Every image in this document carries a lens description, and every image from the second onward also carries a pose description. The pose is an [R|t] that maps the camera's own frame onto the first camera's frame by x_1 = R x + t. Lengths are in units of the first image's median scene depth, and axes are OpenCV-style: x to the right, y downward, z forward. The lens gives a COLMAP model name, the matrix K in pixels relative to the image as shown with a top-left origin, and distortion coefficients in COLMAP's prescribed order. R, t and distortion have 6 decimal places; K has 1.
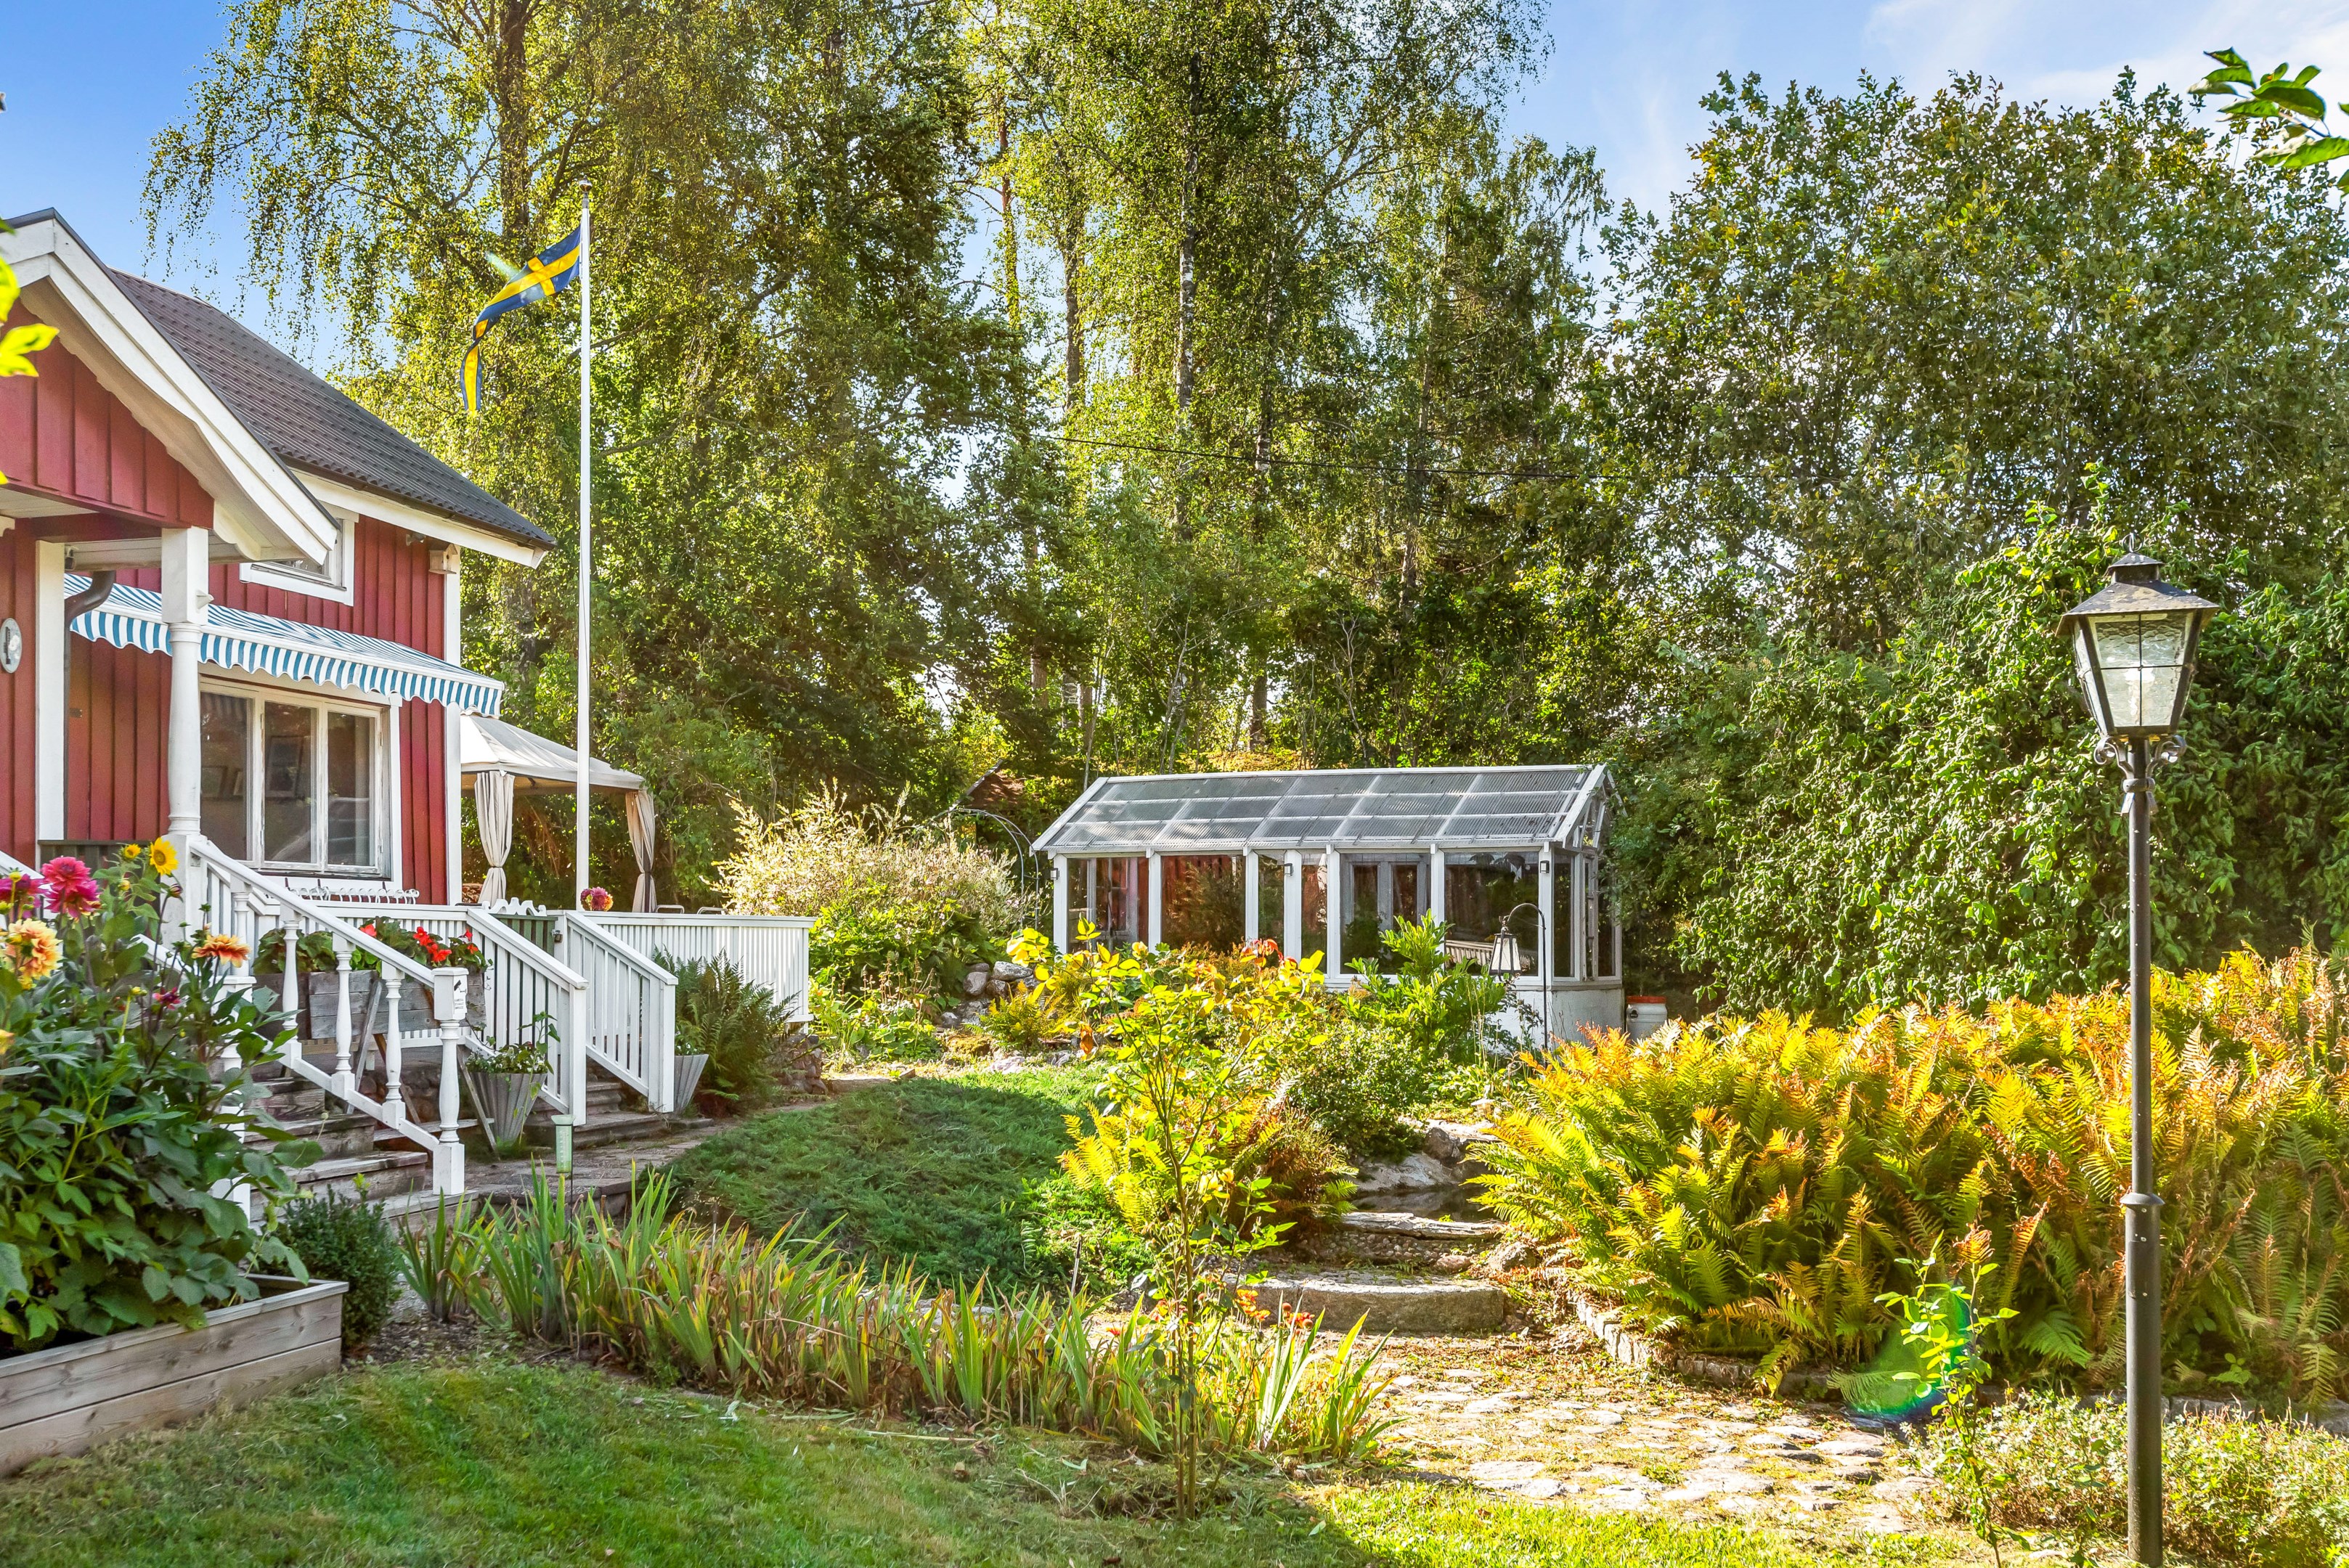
lens RADIAL K [[2244.0, 0, 1177.9], [0, 2244.0, 894.6], [0, 0, 1]] dist [0.009351, -0.005125]
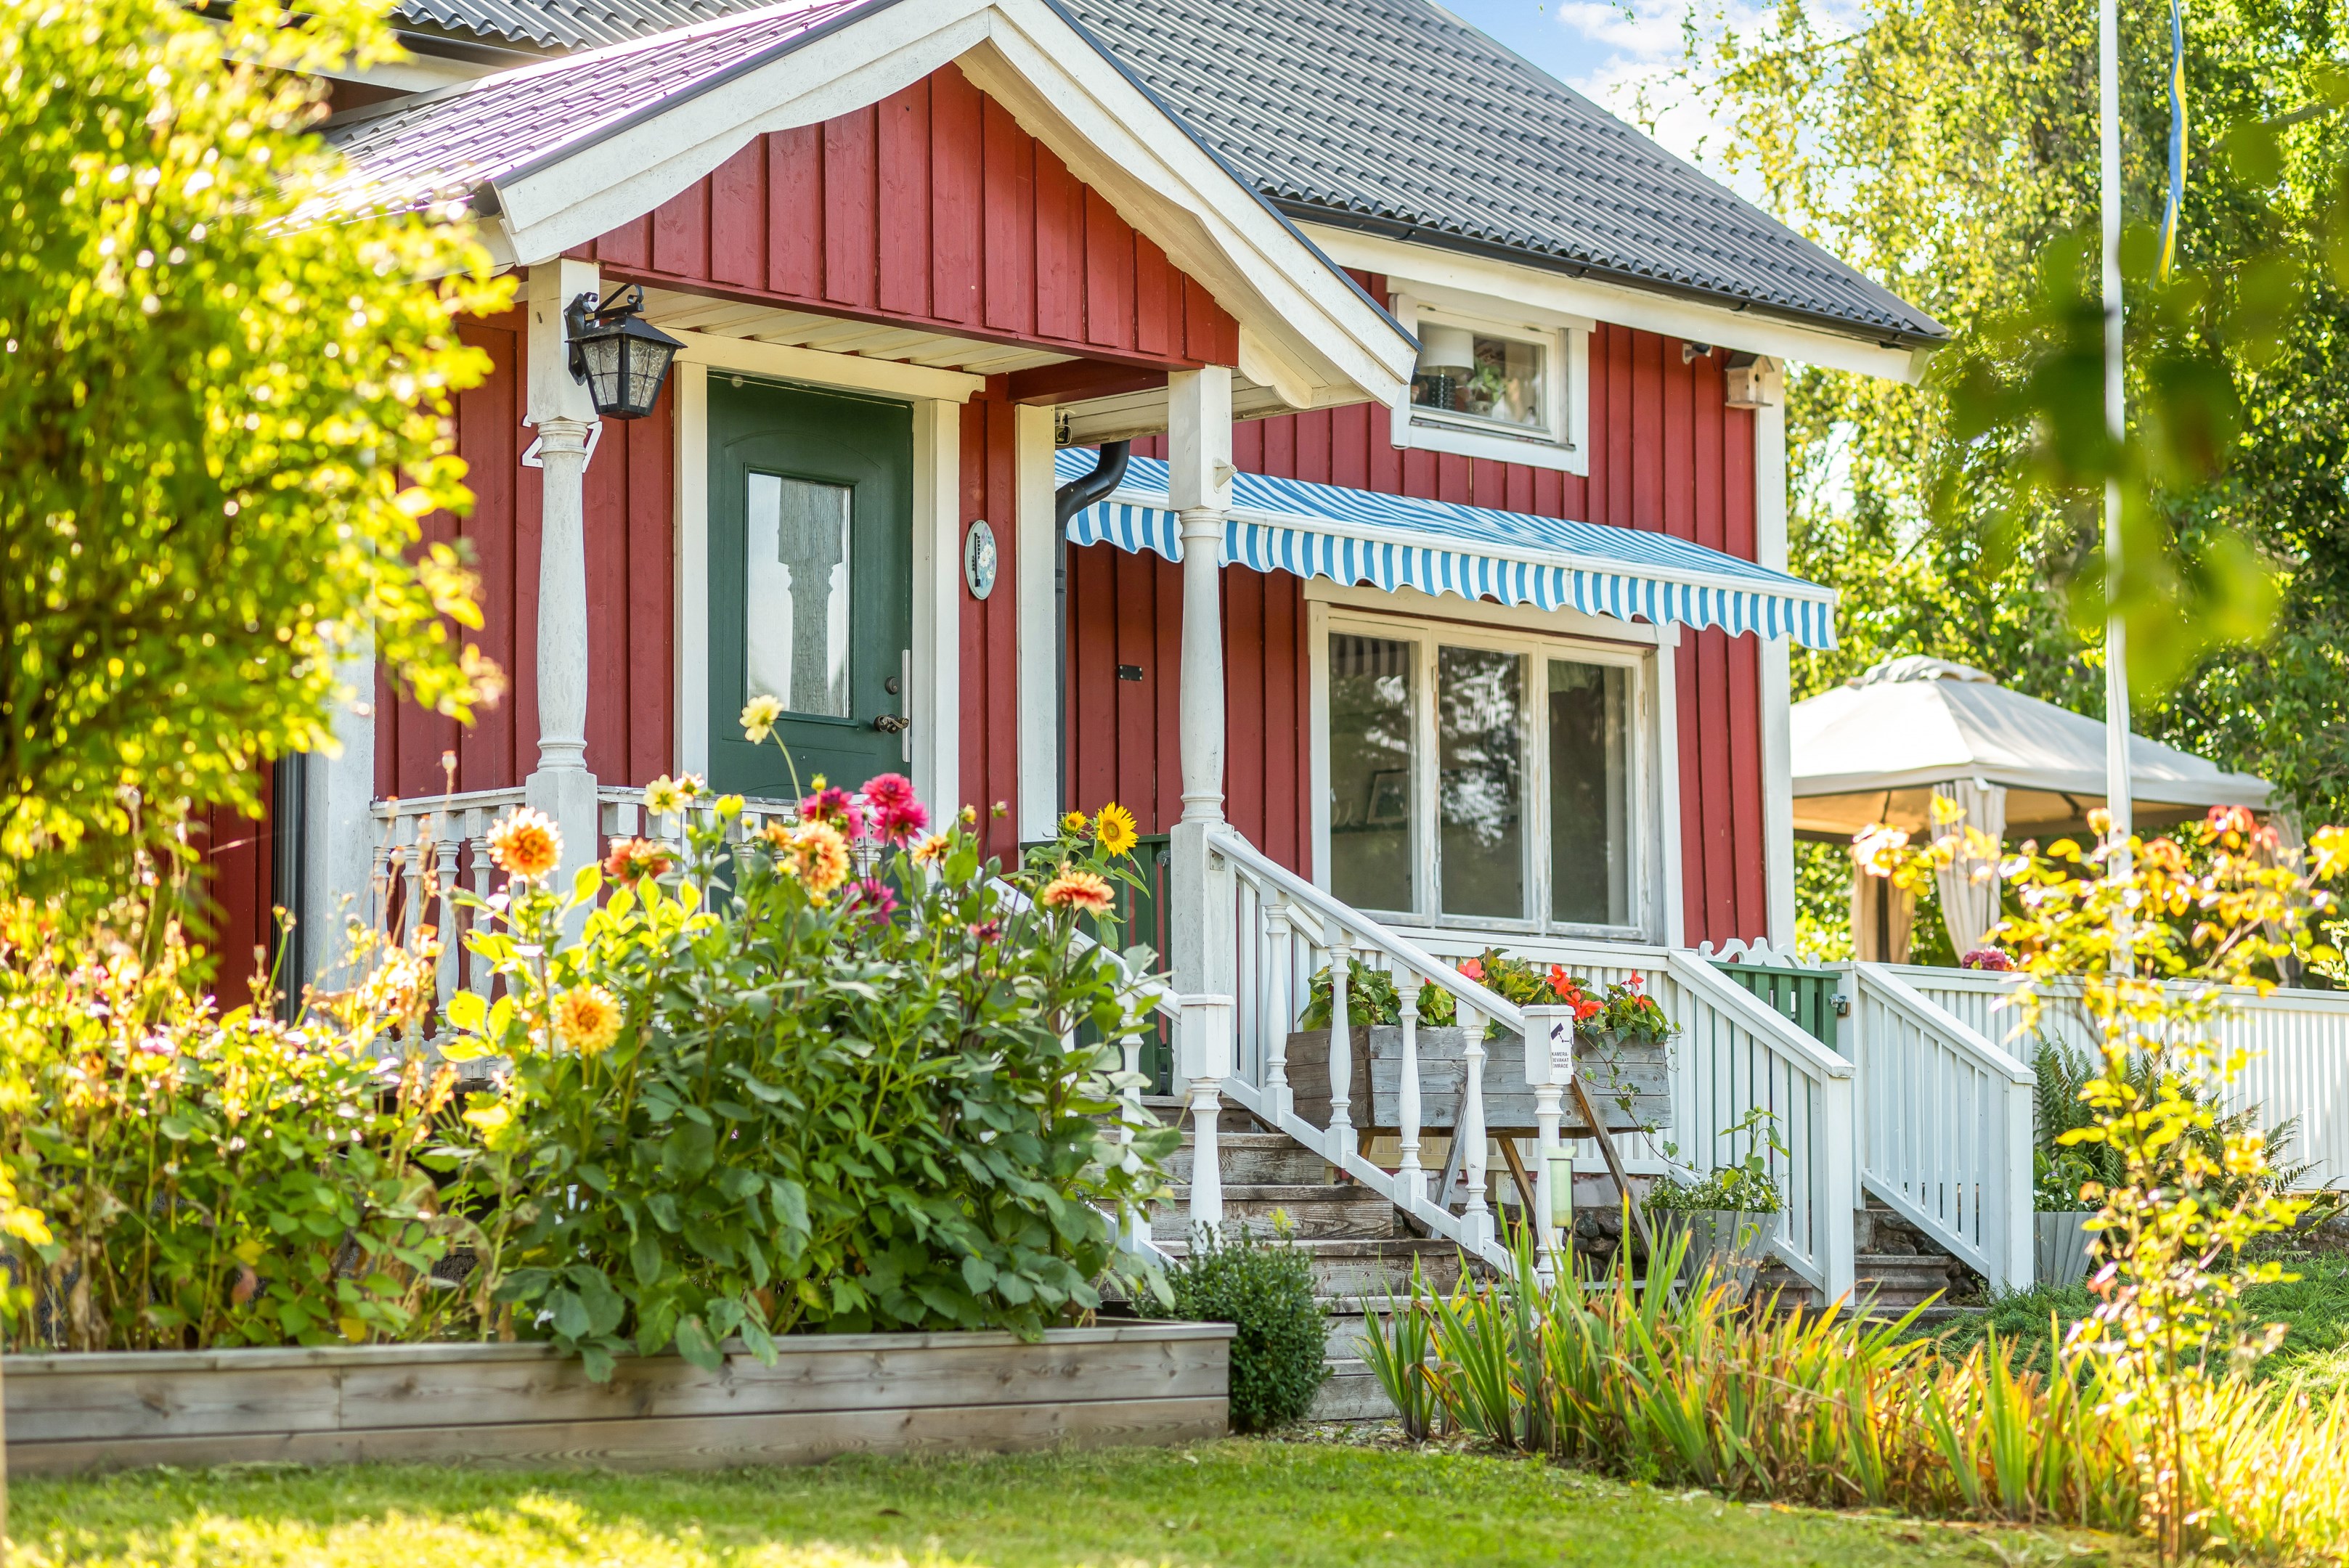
lens RADIAL K [[5318.7, 0, 1174.5], [0, 5318.7, 784.0], [0, 0, 1]] dist [0.018737, -4.677457]
pose [[0.874186, -0.043284, -0.483658, 0.318428], [0.011124, 0.997543, -0.069167, 0.071289], [0.485464, 0.055085, 0.872520, -0.388642]]
